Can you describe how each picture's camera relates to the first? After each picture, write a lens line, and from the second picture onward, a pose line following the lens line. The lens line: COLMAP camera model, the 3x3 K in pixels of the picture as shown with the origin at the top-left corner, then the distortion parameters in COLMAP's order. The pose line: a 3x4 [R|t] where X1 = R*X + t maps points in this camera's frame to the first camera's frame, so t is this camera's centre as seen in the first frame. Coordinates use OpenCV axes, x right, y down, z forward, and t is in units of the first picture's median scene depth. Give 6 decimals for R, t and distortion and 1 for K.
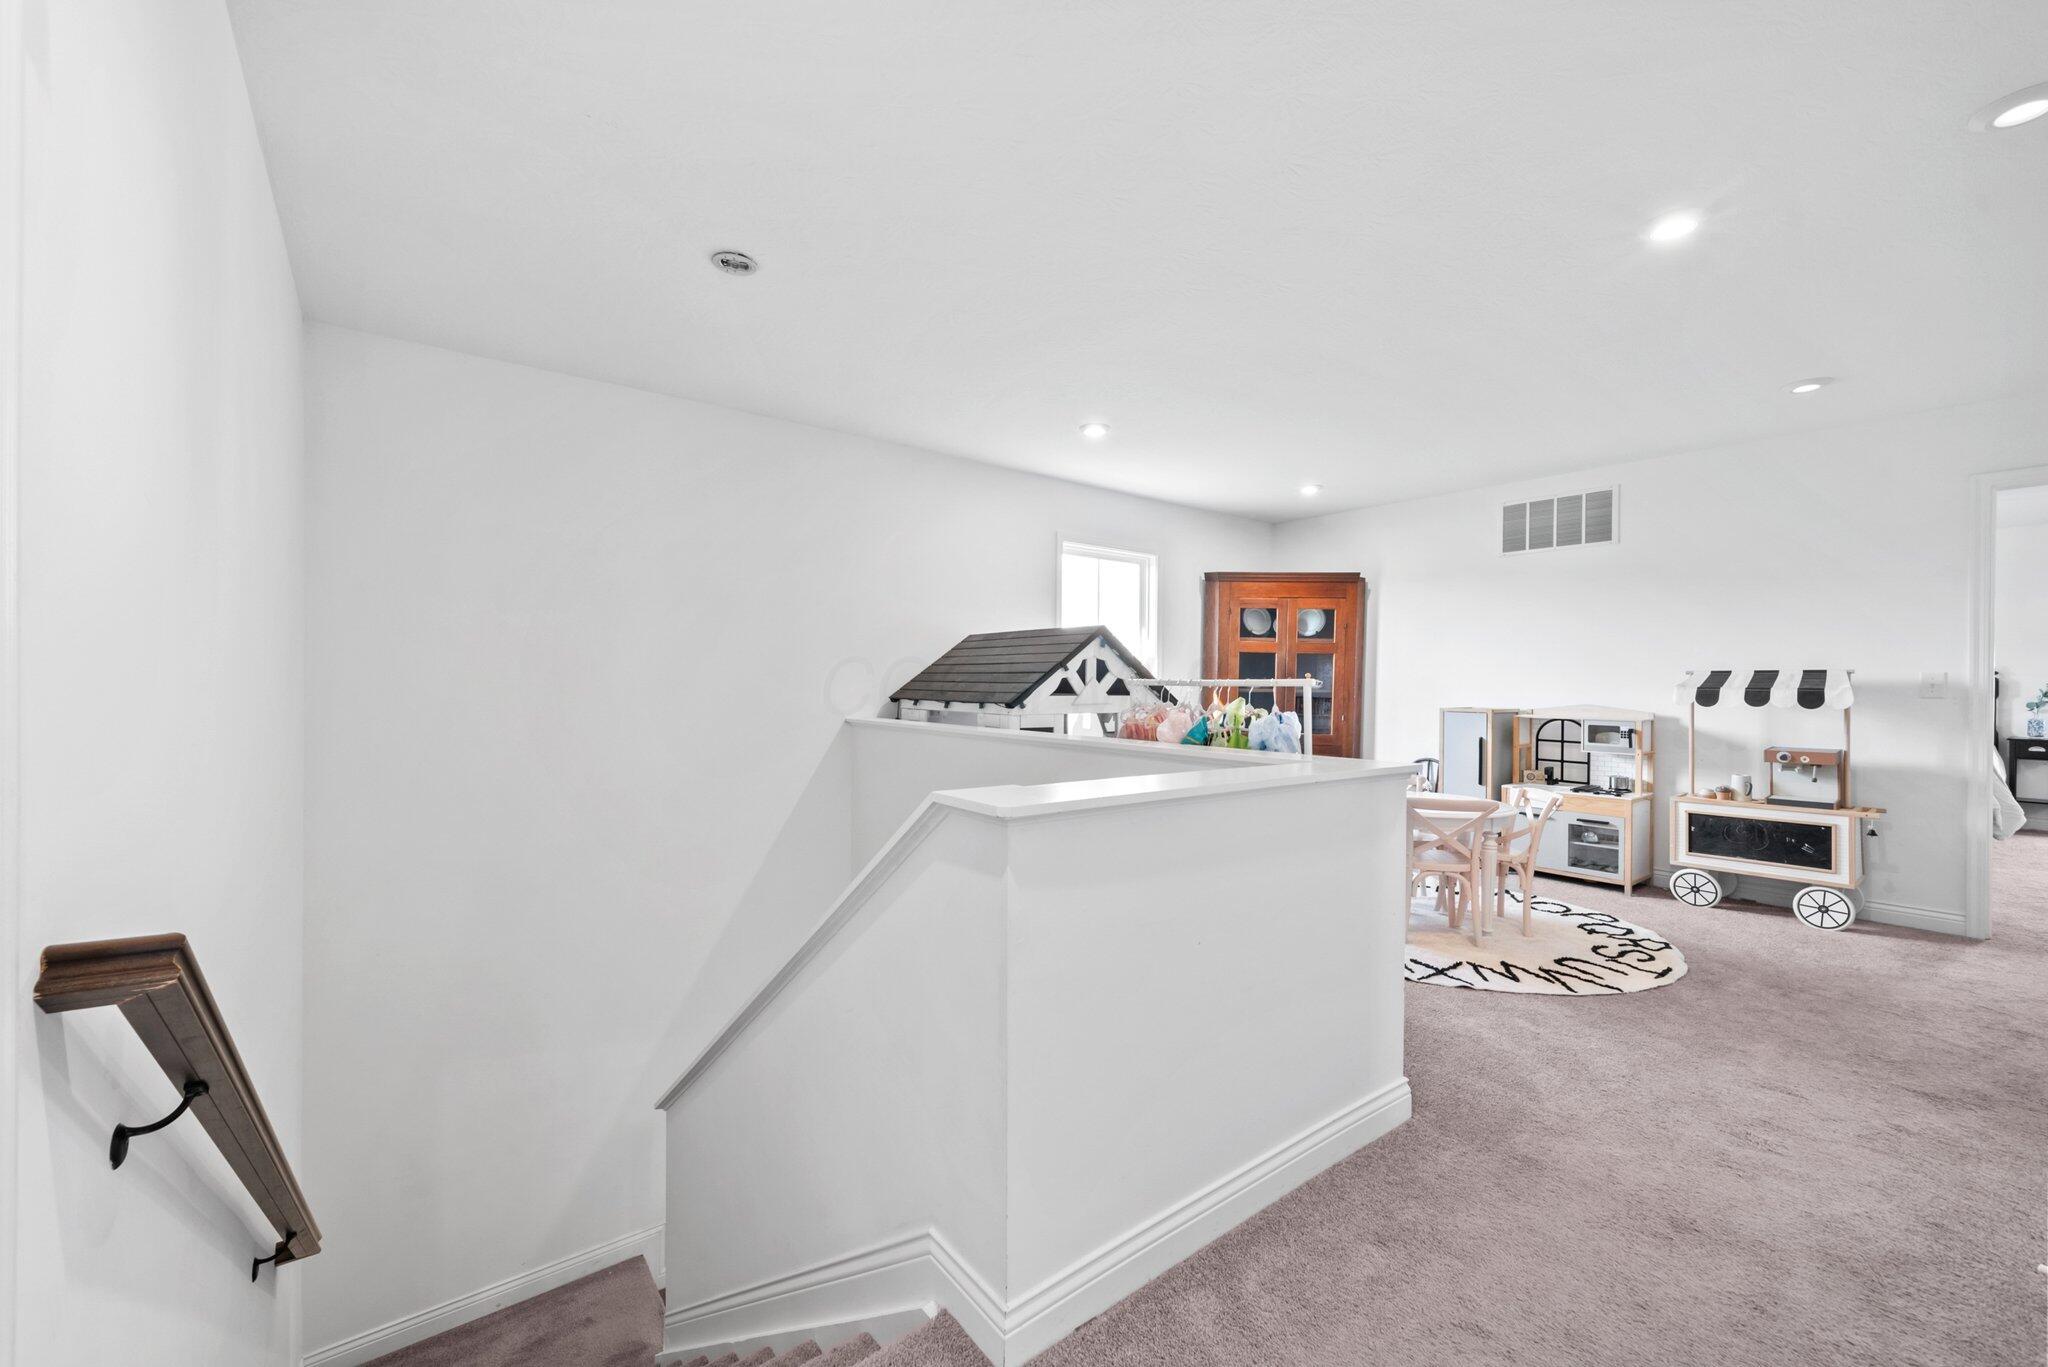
lens RADIAL K [[822.8, 0, 1029.8], [0, 822.8, 690.8], [0, 0, 1]] dist [-0.007346, 0.000713]
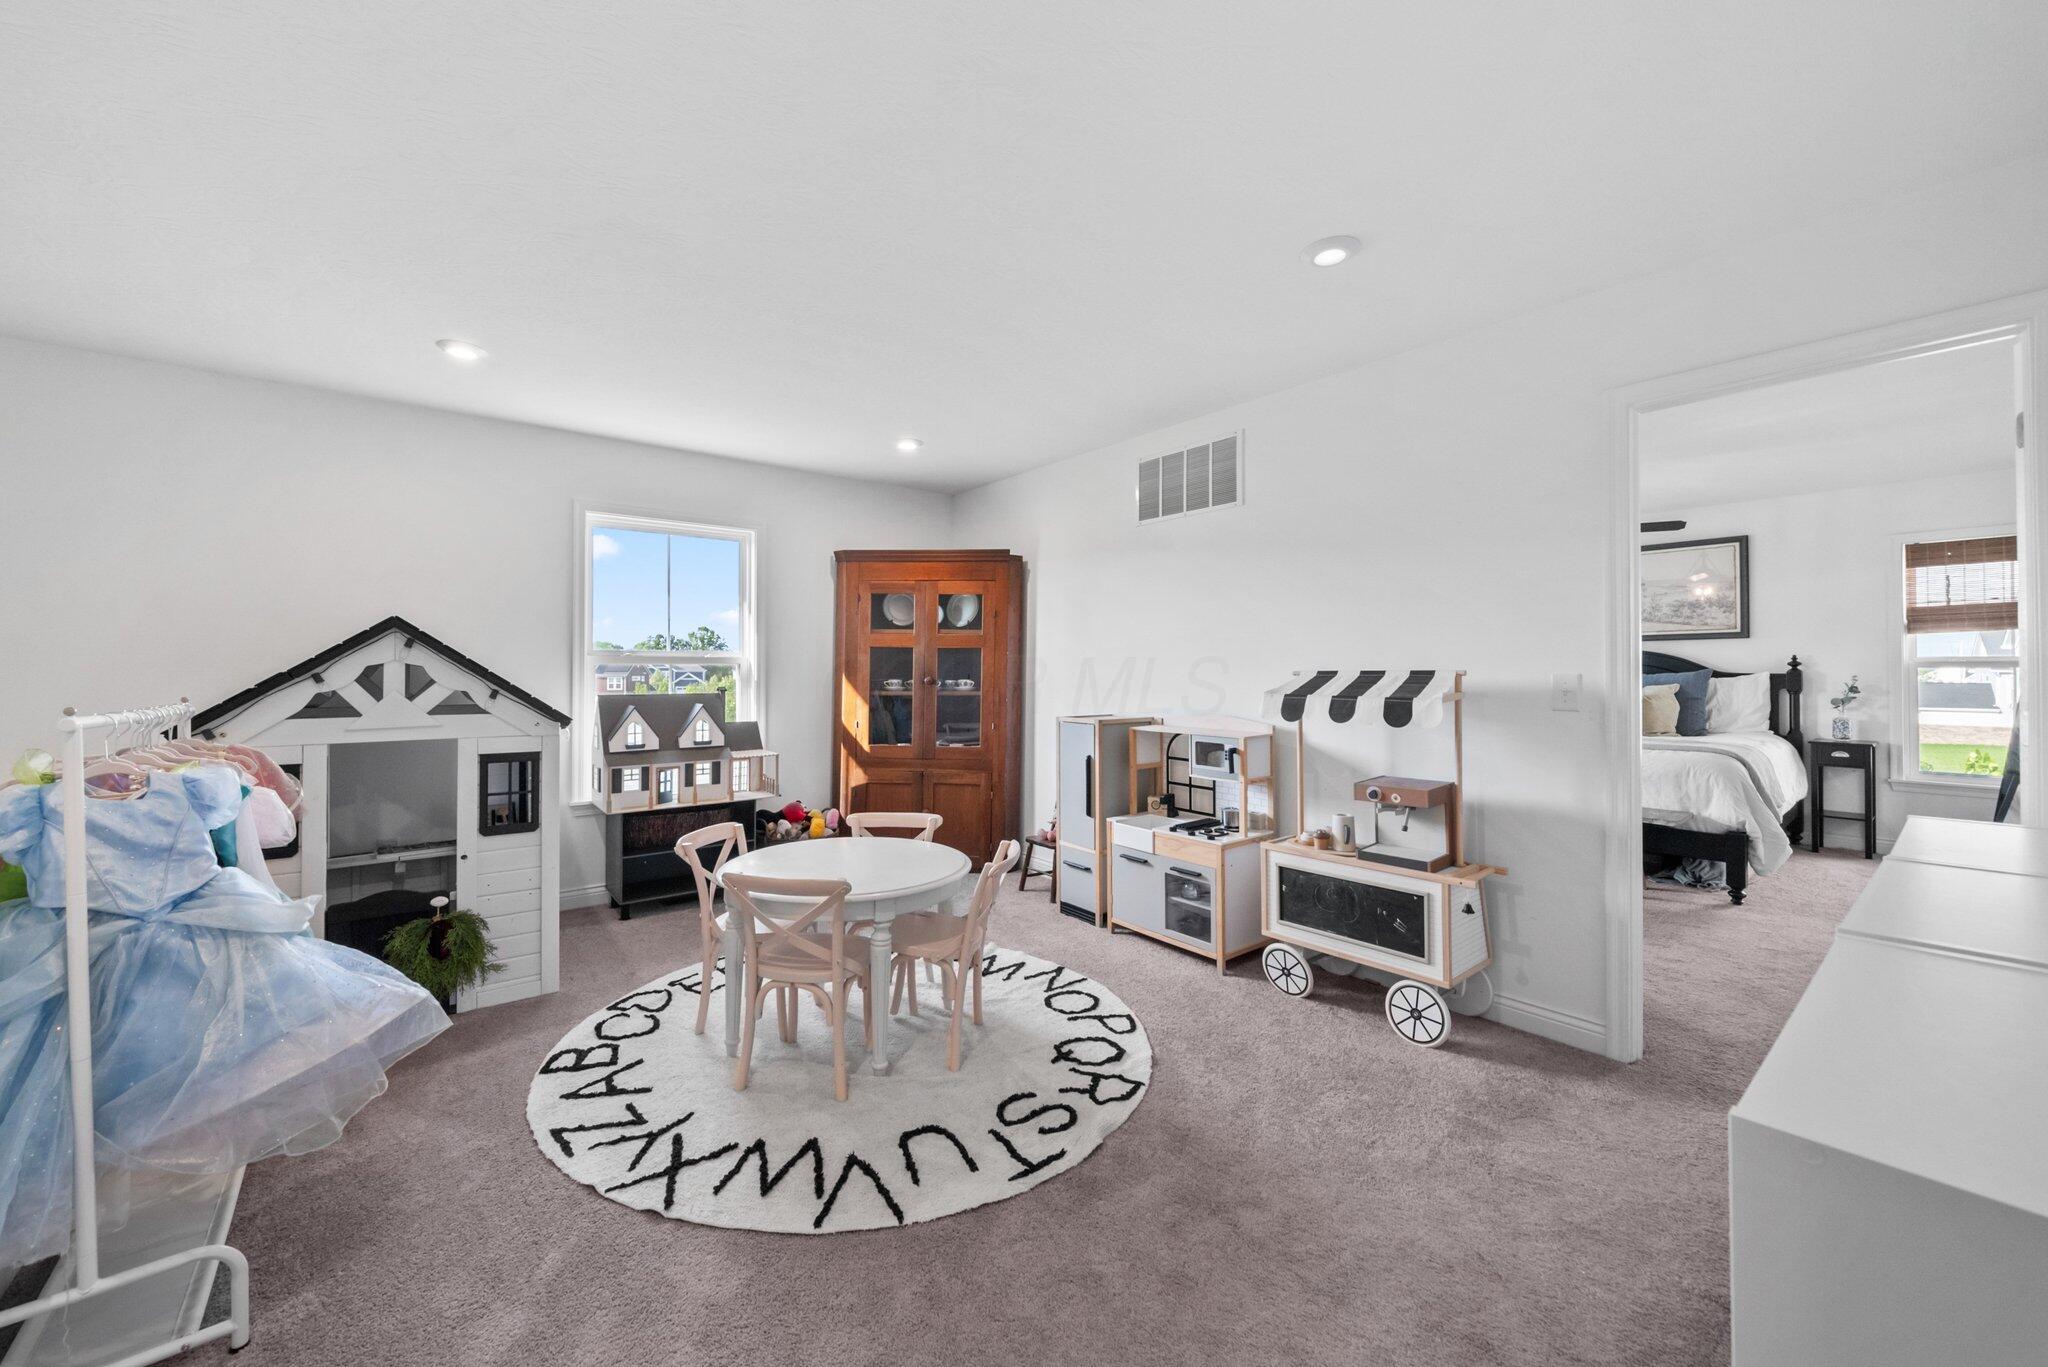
lens RADIAL K [[793.6, 0, 1016.8], [0, 793.6, 669.2], [0, 0, 1]] dist [-0.006034, -0.000158]
pose [[0.999867, -0.007785, 0.014345, 0.566993], [0.007978, 0.999878, -0.013421, -0.019100], [-0.014238, 0.013534, 0.999807, 0.296013]]
